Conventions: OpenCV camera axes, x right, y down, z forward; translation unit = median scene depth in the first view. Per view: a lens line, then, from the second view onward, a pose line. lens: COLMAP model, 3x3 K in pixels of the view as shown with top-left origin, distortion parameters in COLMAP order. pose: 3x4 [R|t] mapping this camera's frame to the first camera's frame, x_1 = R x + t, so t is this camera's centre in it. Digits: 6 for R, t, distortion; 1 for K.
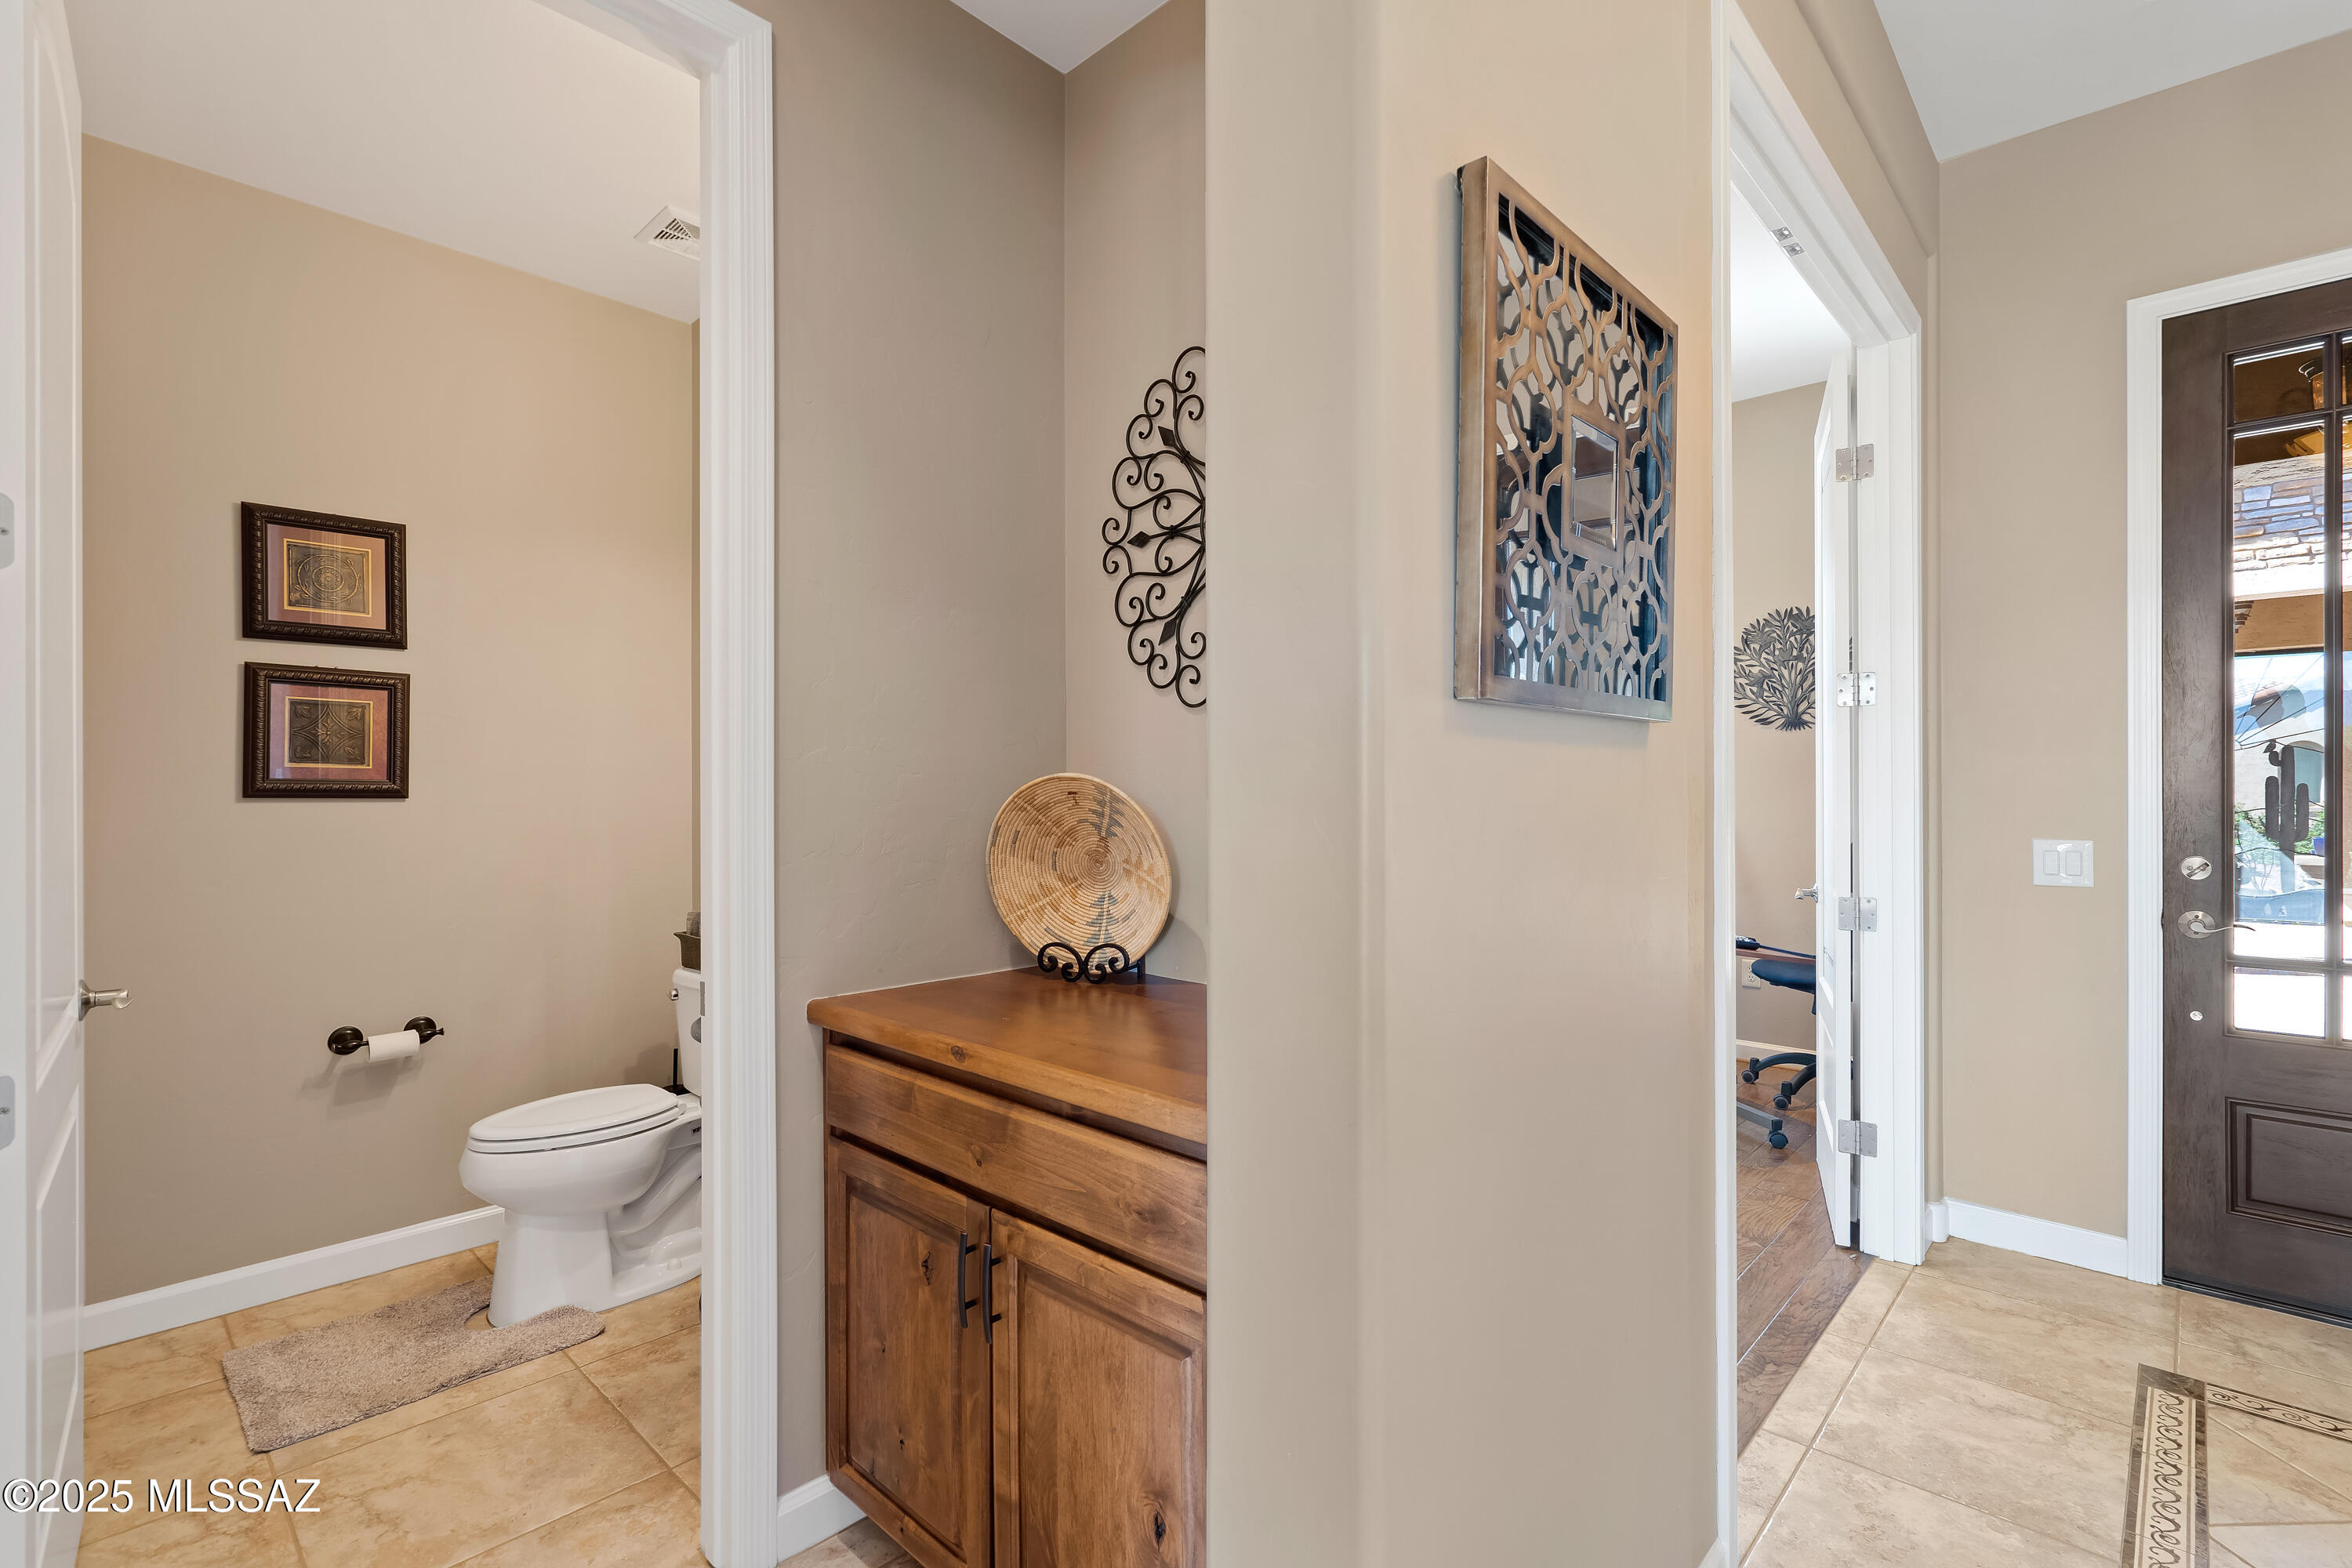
lens RADIAL K [[1074.8, 0, 1191.1], [0, 1074.8, 795.8], [0, 0, 1]] dist [-0.002652, 0.001405]
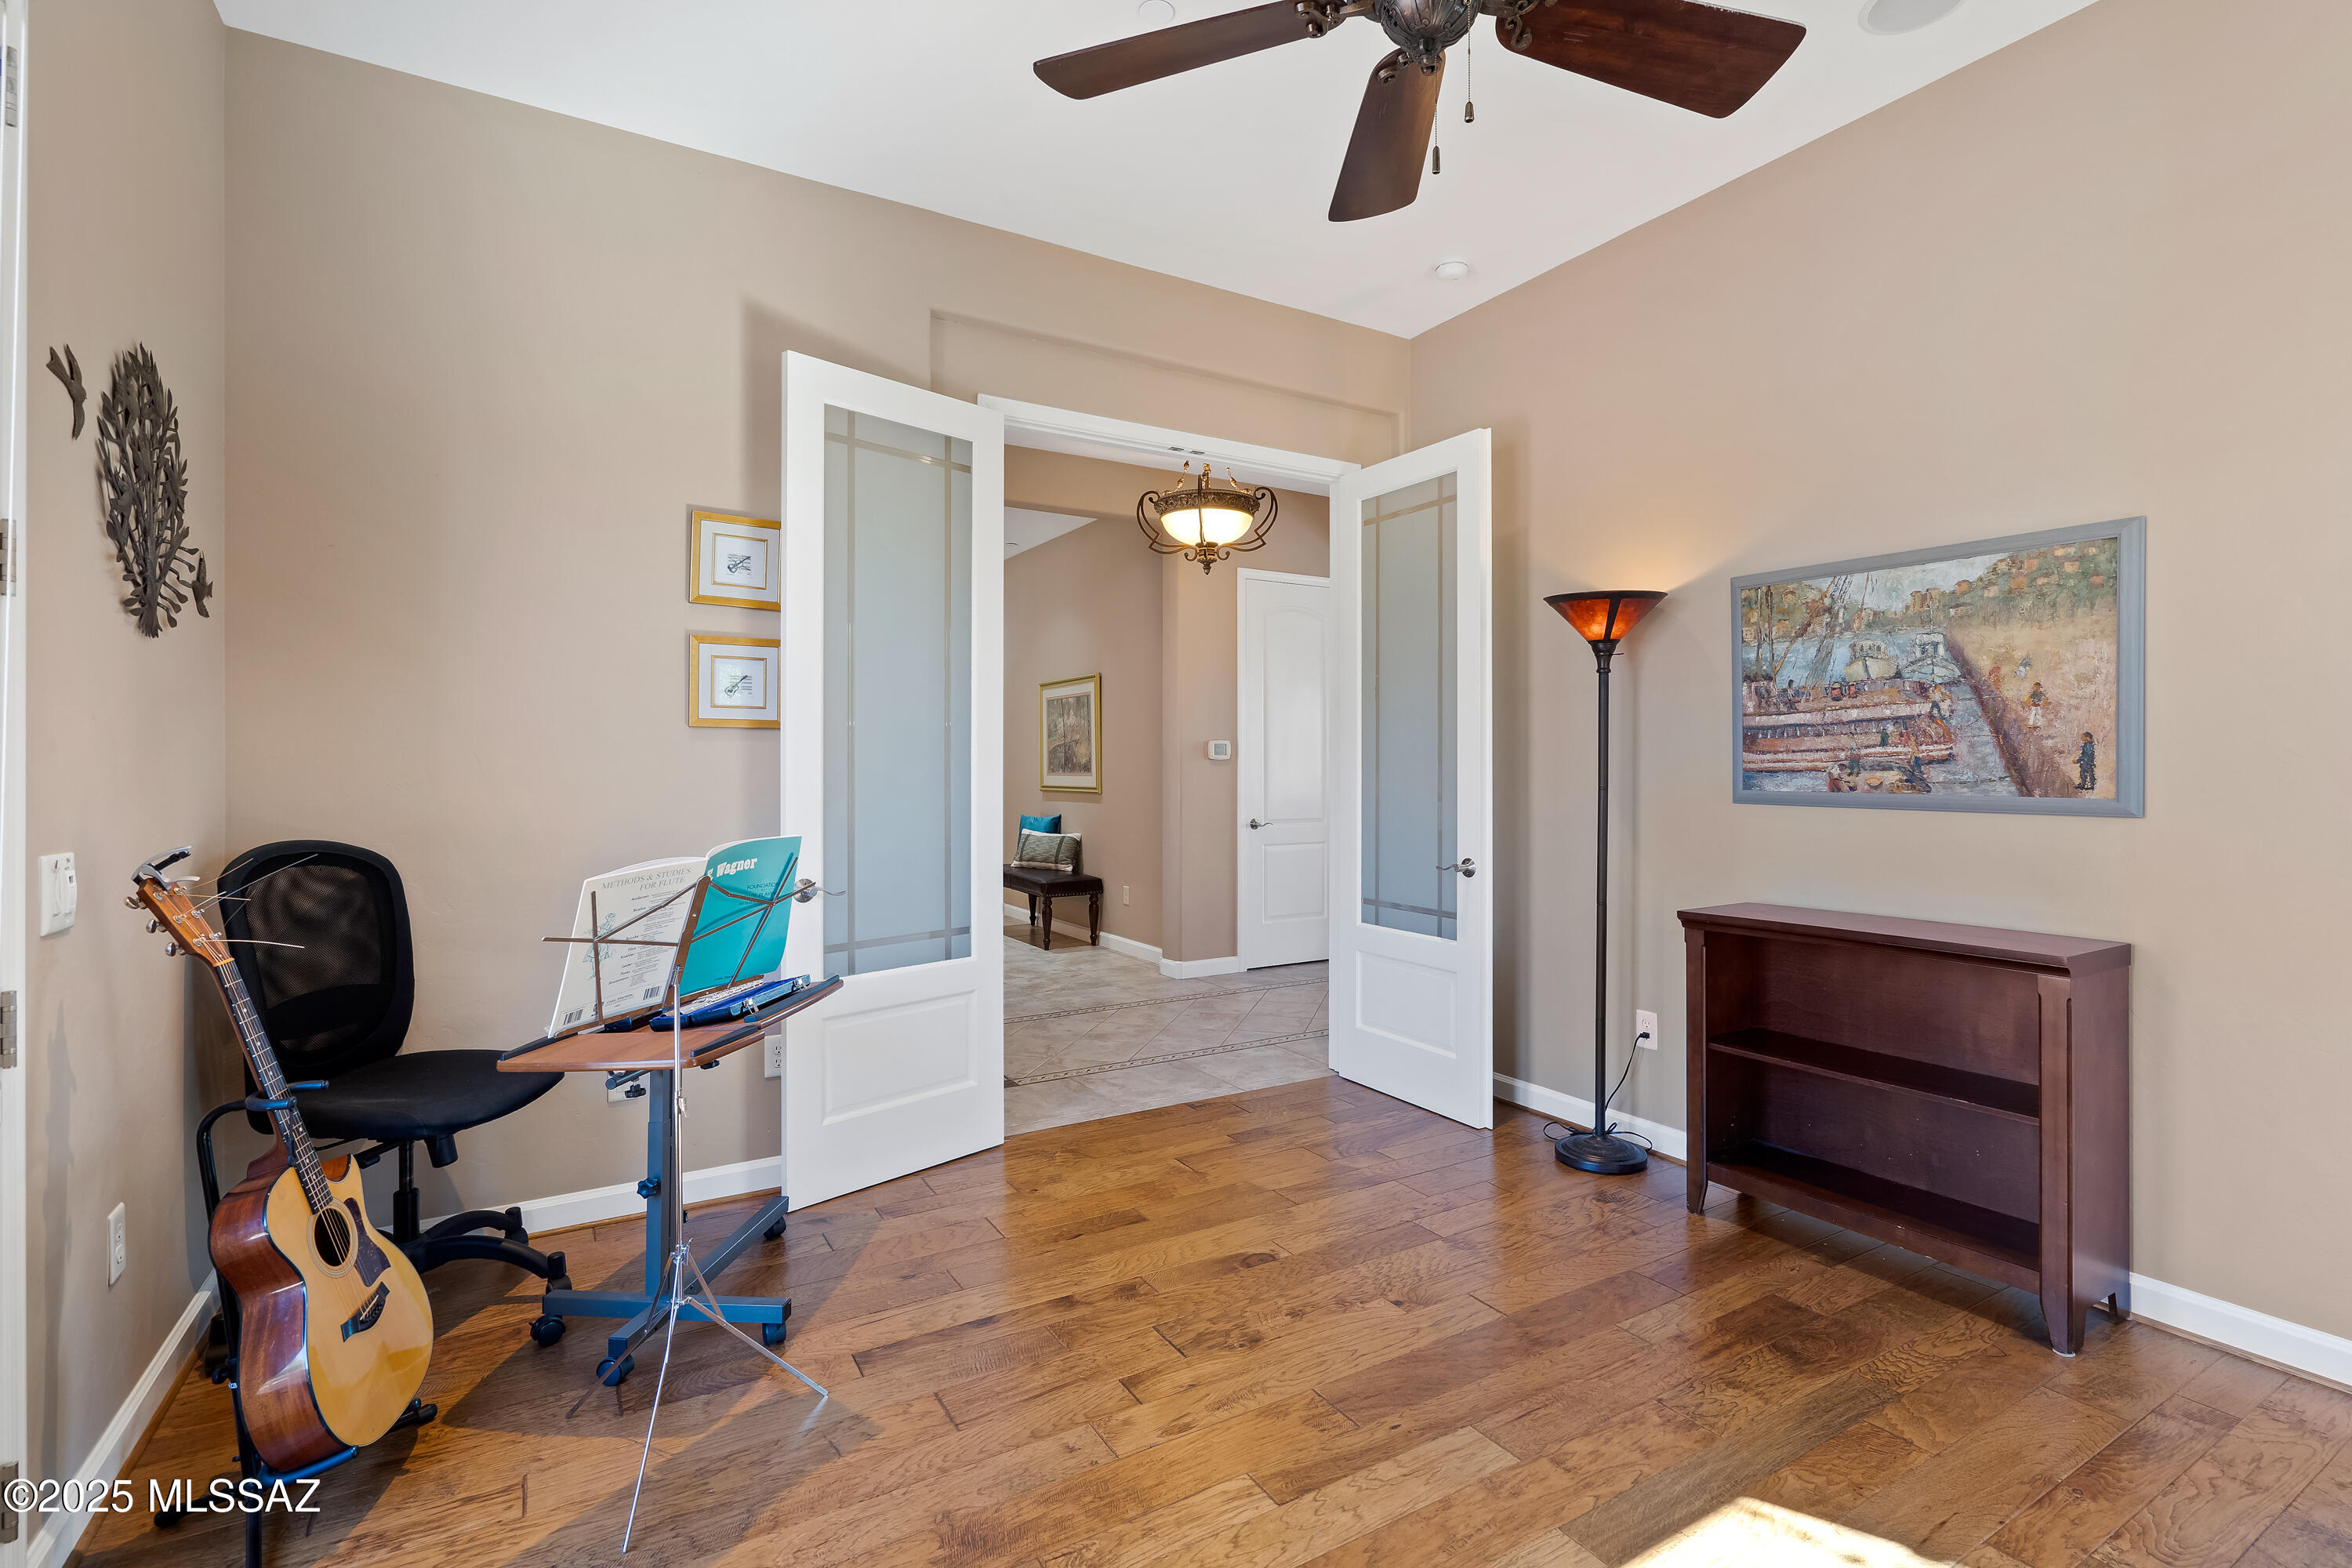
lens RADIAL K [[1074.8, 0, 1197.4], [0, 1074.8, 769.3], [0, 0, 1]] dist [-0.002652, 0.001405]
pose [[-0.966446, 0.002085, 0.256860, 0.044953], [0.001422, 0.999995, -0.002764, -0.001269], [-0.256865, -0.002306, -0.966445, 1.259746]]
